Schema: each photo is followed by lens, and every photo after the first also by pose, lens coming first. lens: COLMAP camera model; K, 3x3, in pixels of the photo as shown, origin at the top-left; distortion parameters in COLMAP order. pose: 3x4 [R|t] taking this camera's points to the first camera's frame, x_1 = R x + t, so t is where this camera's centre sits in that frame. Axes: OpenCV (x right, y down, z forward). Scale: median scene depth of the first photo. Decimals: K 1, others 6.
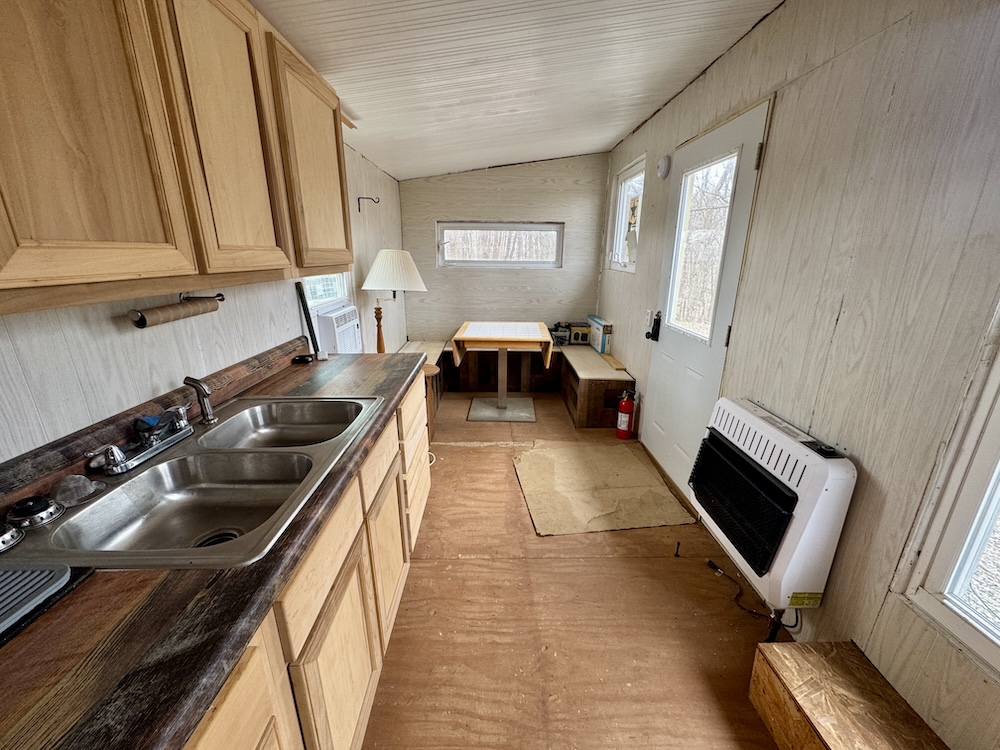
lens RADIAL K [[398.7, 0, 498.9], [0, 398.7, 376.2], [0, 0, 1]] dist [-0.001655, 0.000390]
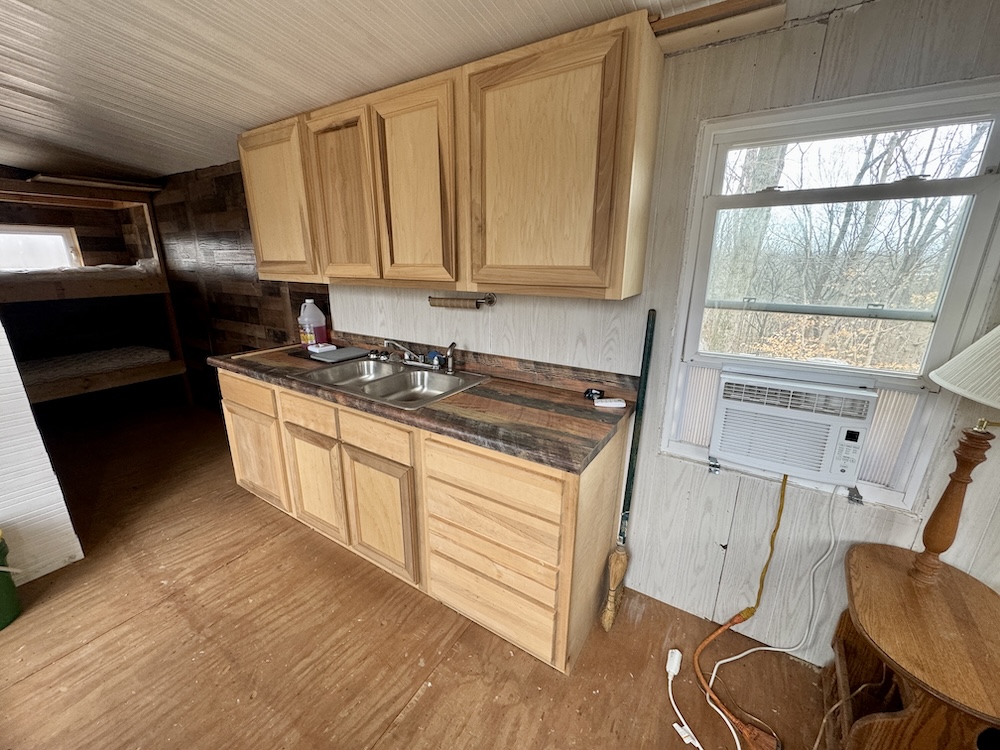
lens RADIAL K [[398.7, 0, 495.3], [0, 398.7, 373.6], [0, 0, 1]] dist [-0.001655, 0.000390]
pose [[-0.548070, 0.219713, -0.807060, 0.371666], [-0.253601, 0.875815, 0.410651, -0.466517], [0.797061, 0.429736, -0.424289, 1.455769]]
